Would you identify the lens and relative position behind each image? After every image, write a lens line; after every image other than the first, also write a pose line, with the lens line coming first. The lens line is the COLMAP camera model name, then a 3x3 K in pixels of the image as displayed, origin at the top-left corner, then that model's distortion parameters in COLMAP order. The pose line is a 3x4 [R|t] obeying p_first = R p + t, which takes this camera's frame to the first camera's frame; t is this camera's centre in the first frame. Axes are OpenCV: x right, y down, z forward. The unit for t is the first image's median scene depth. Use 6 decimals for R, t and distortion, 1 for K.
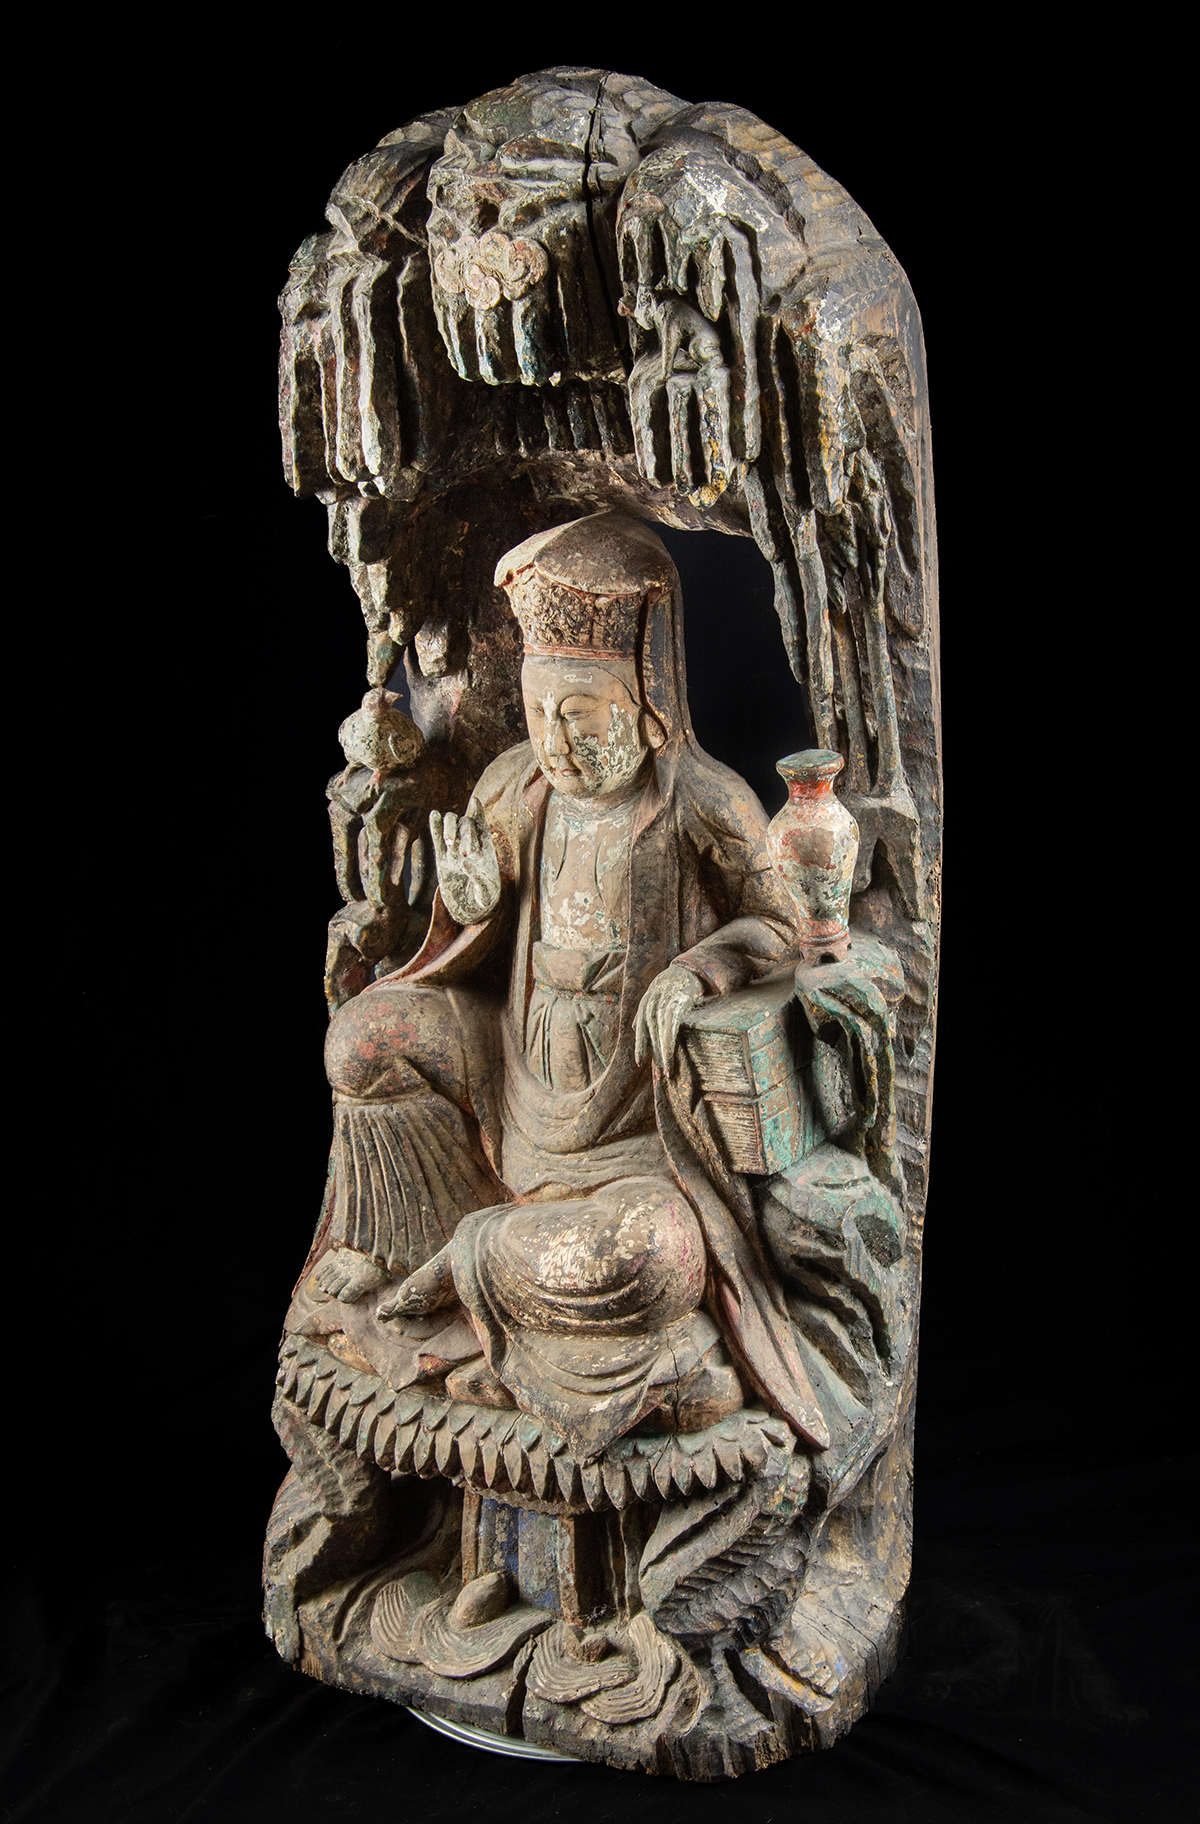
lens RADIAL K [[3543.6, 0, 600.0], [0, 3543.6, 912.0], [0, 0, 1]] dist [0.010909, 0.028874]
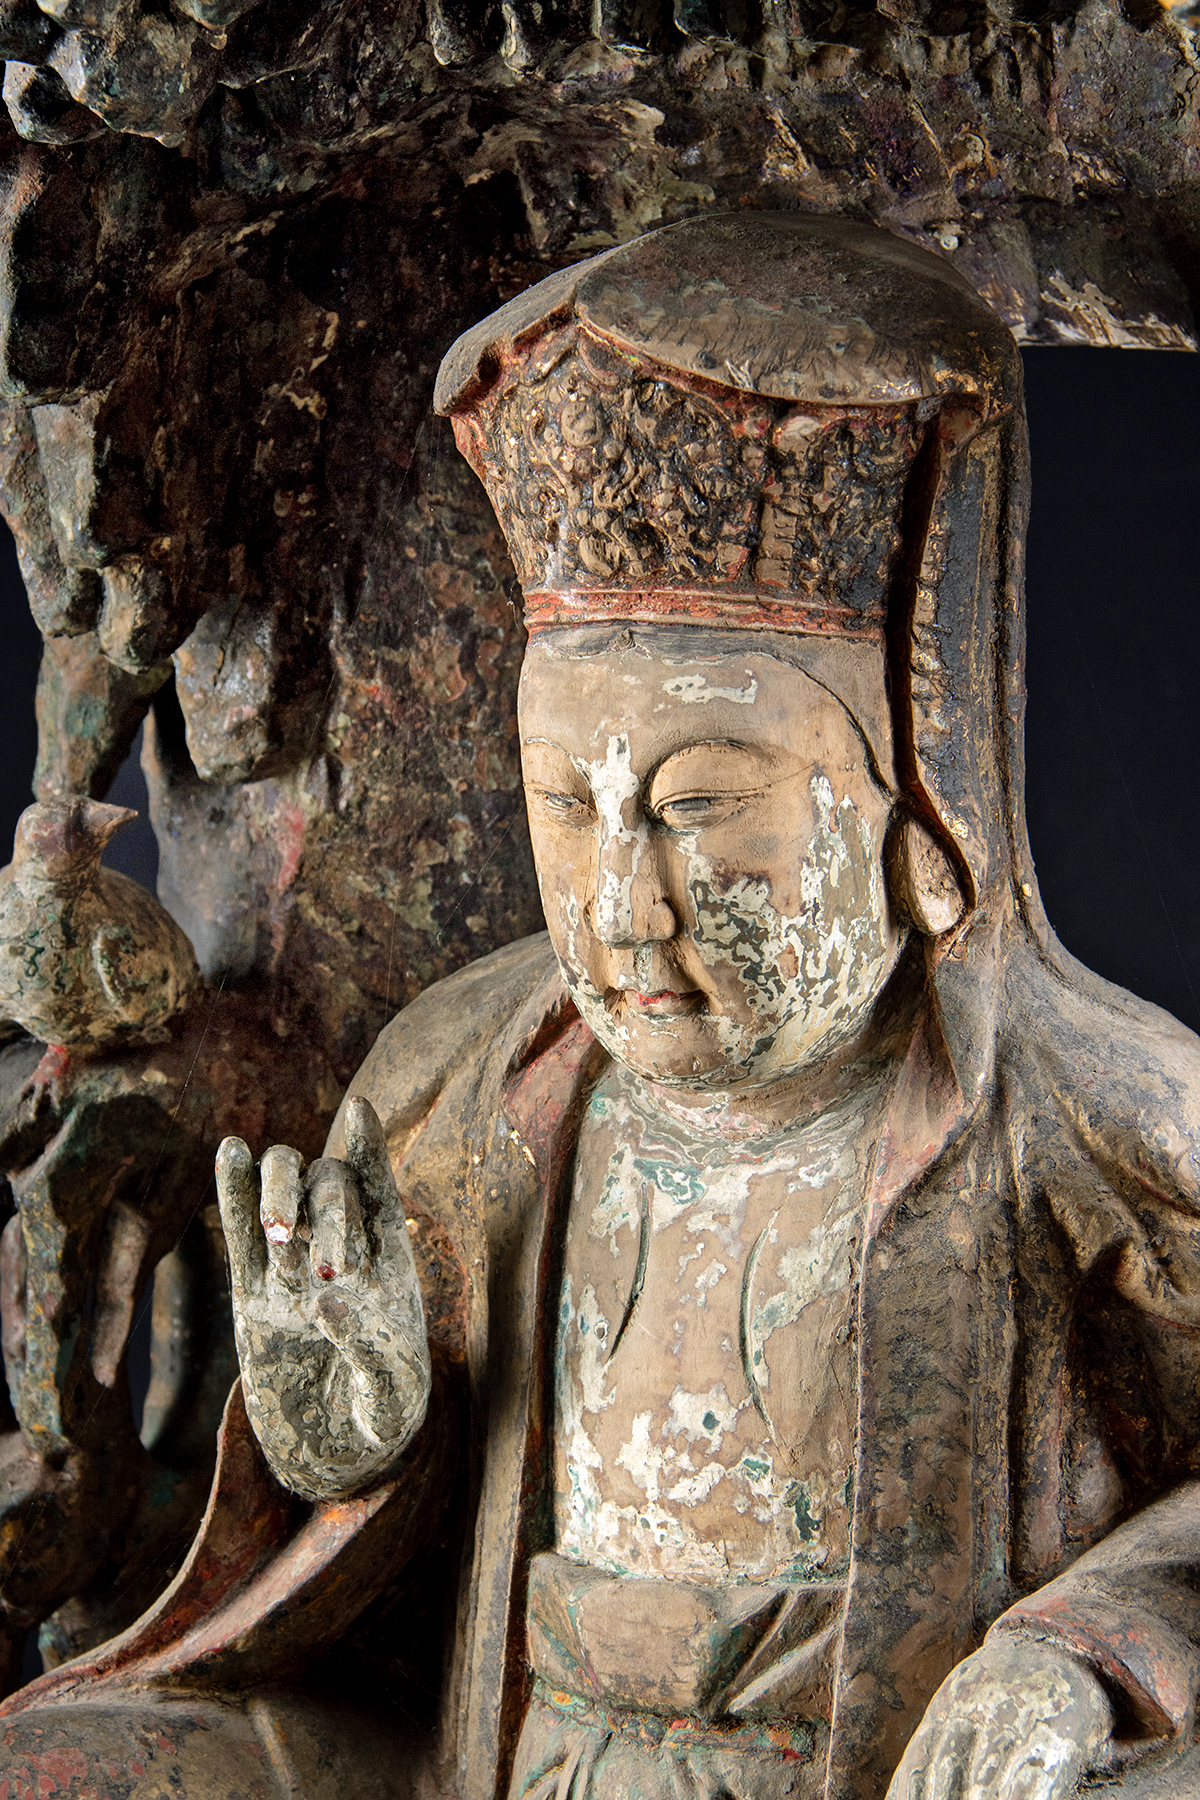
lens RADIAL K [[4088.0, 0, 600.0], [0, 4088.0, 900.0], [0, 0, 1]] dist [0.251374, -0.281272]
pose [[0.998305, 0.009289, 0.057446, -0.035445], [-0.000709, 0.989045, -0.147613, 0.004940], [-0.058188, 0.147322, 0.987376, 0.637791]]
